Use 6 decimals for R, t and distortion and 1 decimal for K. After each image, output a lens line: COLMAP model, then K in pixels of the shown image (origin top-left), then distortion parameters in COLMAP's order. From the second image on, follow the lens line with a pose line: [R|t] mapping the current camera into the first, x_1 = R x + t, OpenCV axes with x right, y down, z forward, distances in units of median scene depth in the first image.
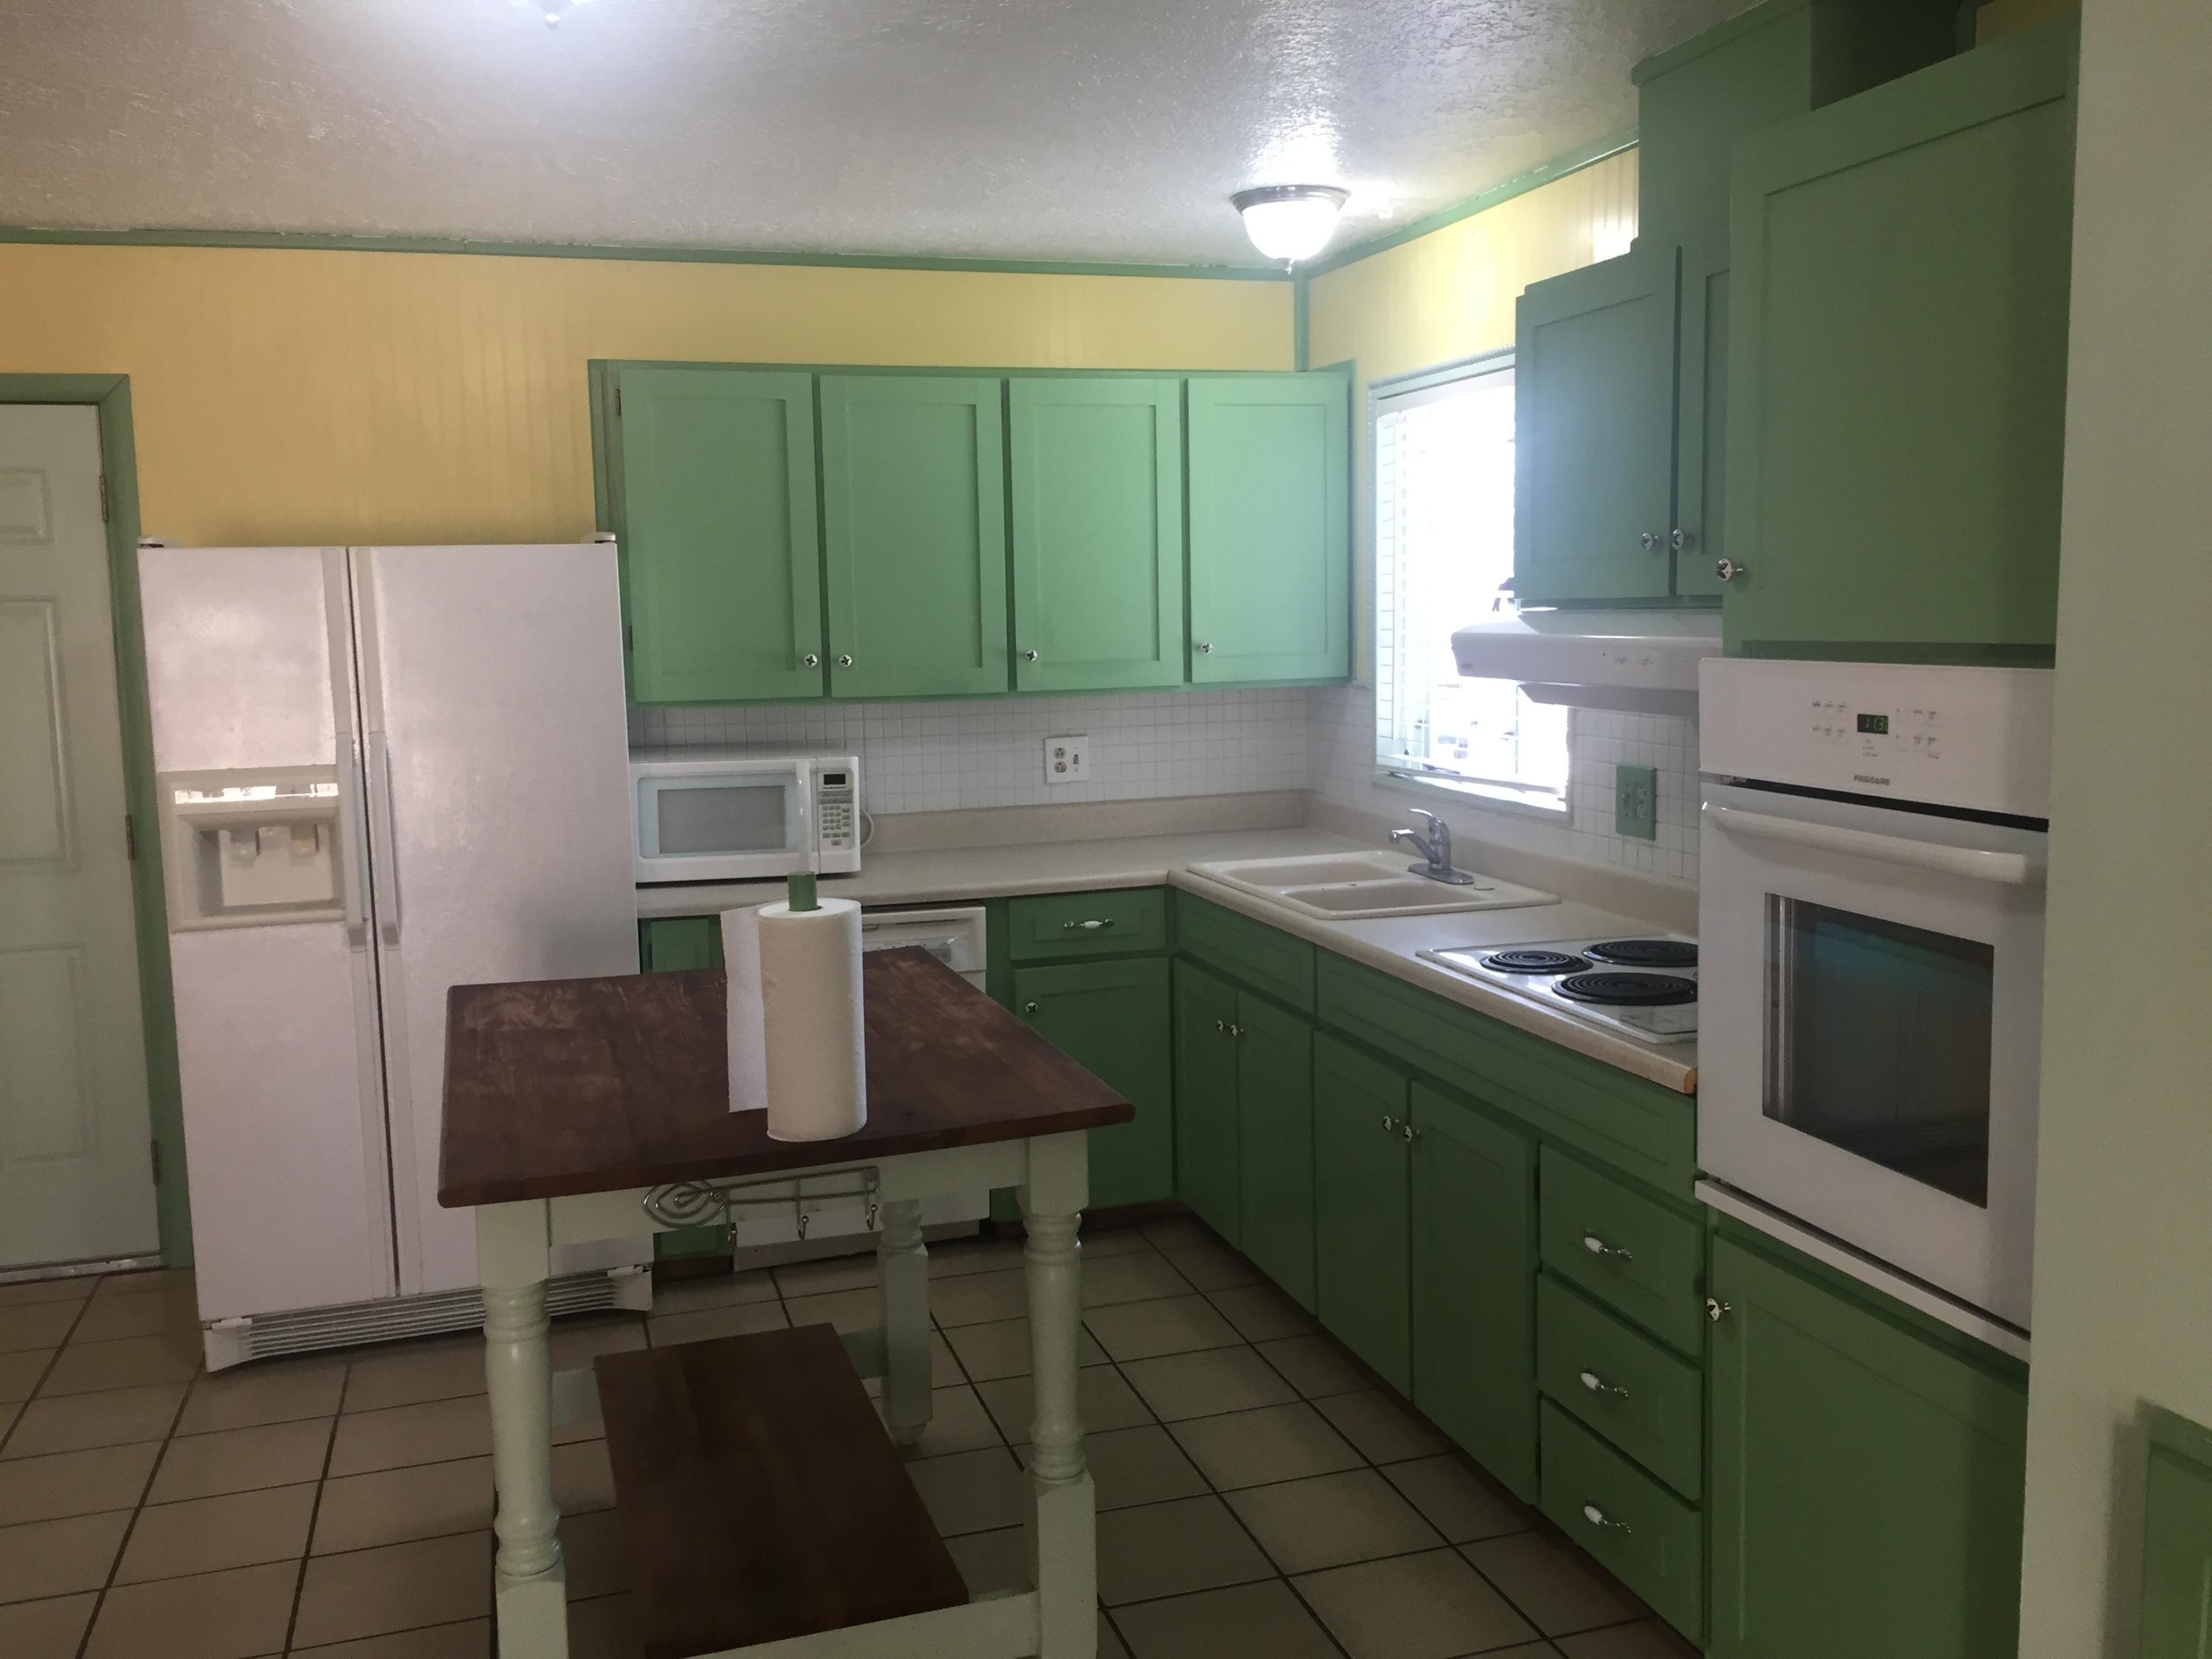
lens RADIAL K [[1893.3, 0, 1115.3], [0, 1893.3, 836.7], [0, 0, 1]] dist [0.087796, -0.121822]
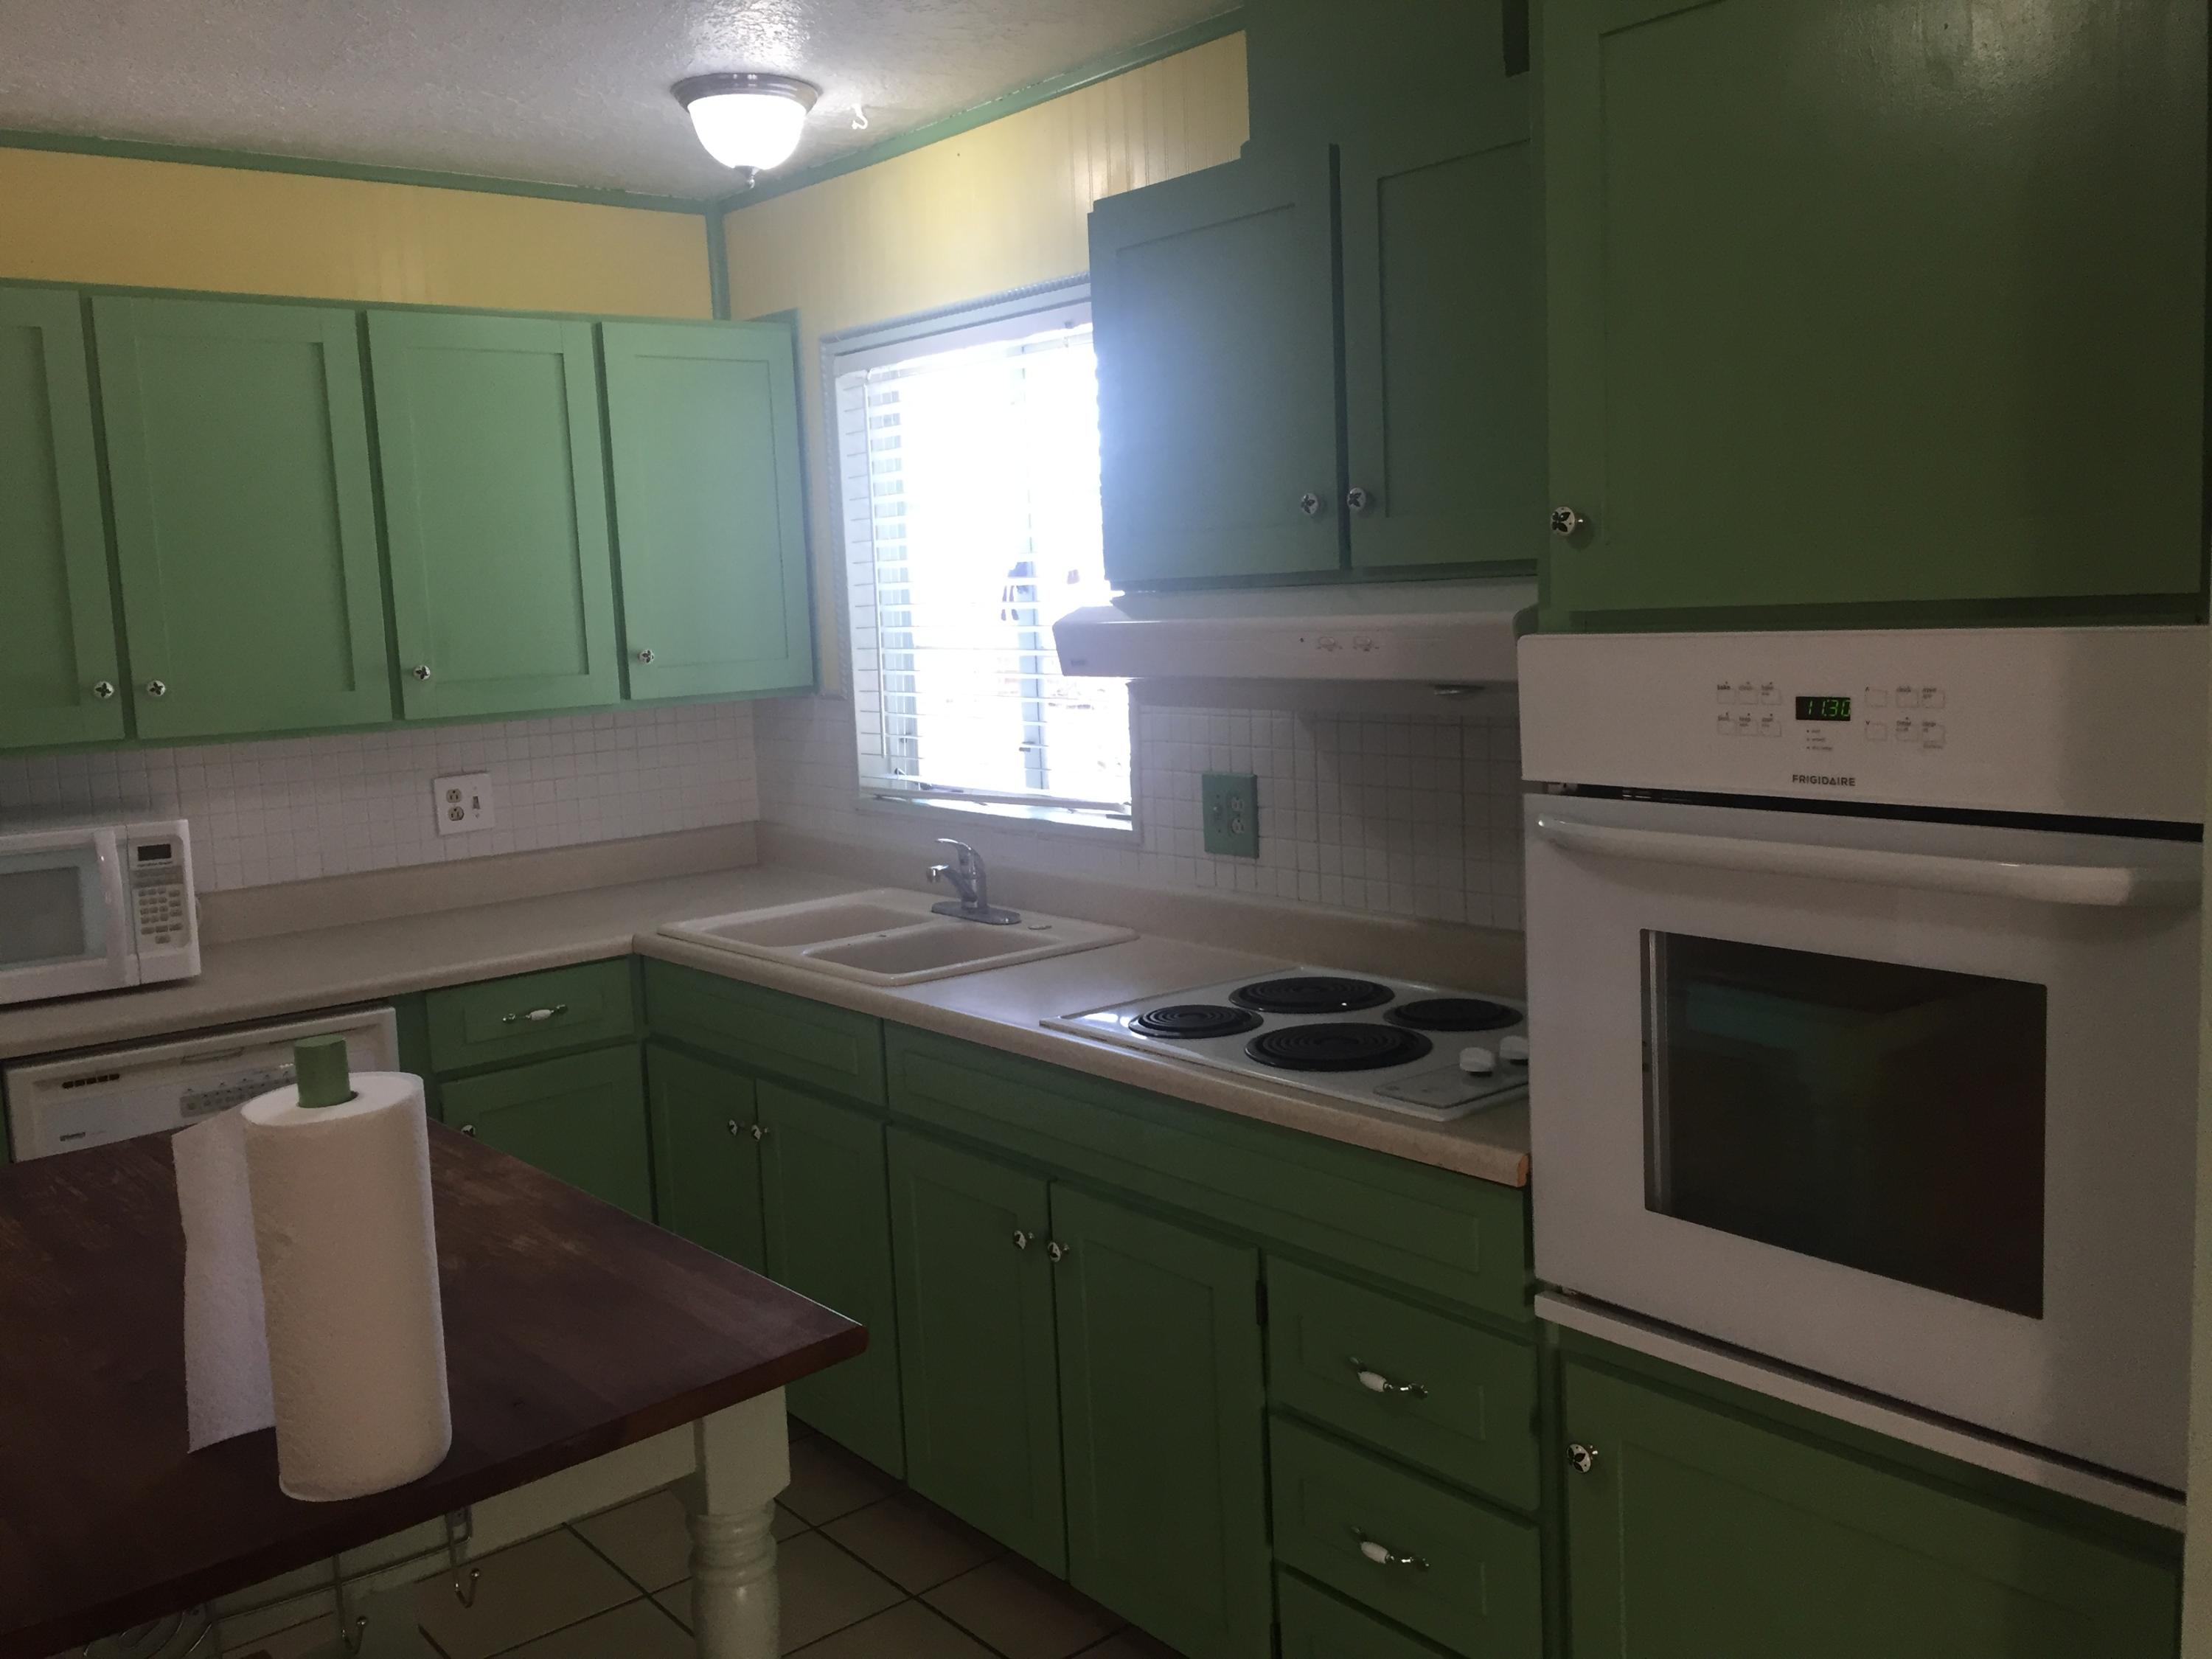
lens RADIAL K [[1893.3, 0, 1115.3], [0, 1893.3, 836.7], [0, 0, 1]] dist [0.087796, -0.121822]
pose [[0.927209, -0.068828, 0.368166, -0.083135], [0.070869, 0.997454, 0.007991, -0.017289], [-0.367779, 0.018682, 0.929726, 0.198041]]
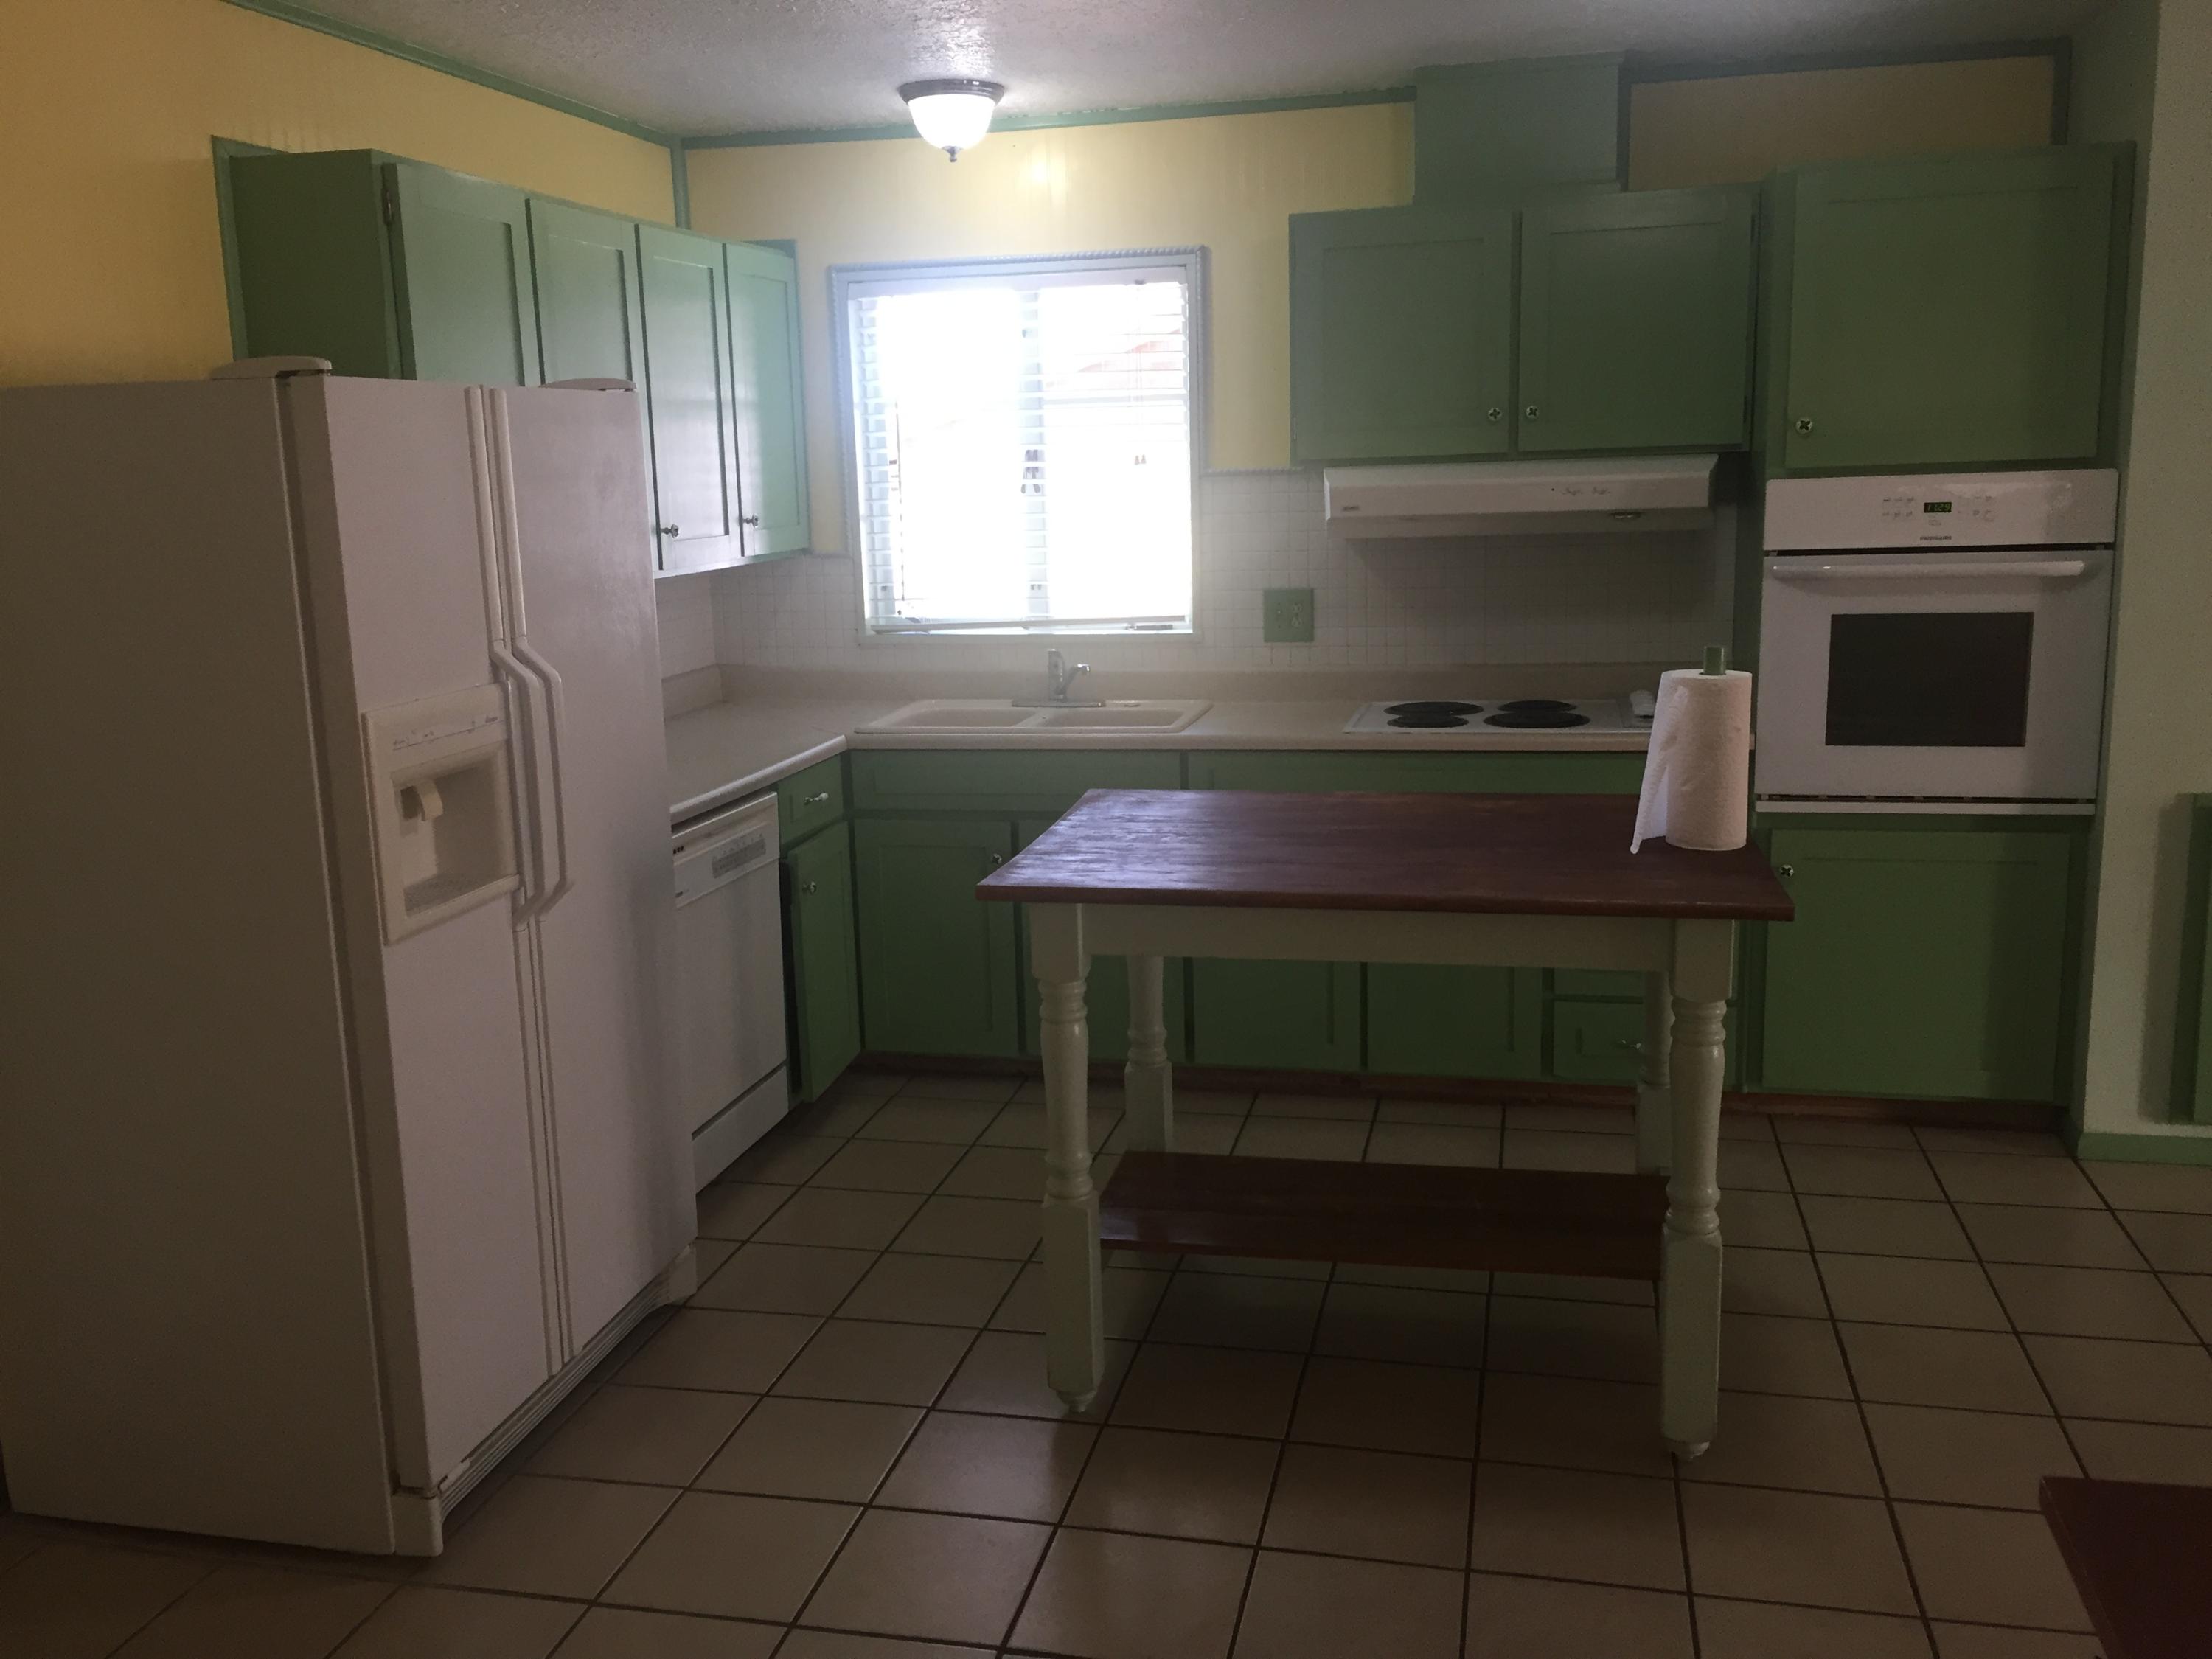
lens RADIAL K [[1873.0, 0, 1106.0], [0, 1873.0, 829.5], [0, 0, 1]] dist [0.003371, 0.003601]
pose [[0.518834, -0.162654, 0.839259, -0.826665], [0.129225, 0.985374, 0.111084, -0.029571], [-0.845052, 0.050819, 0.532264, 0.376366]]
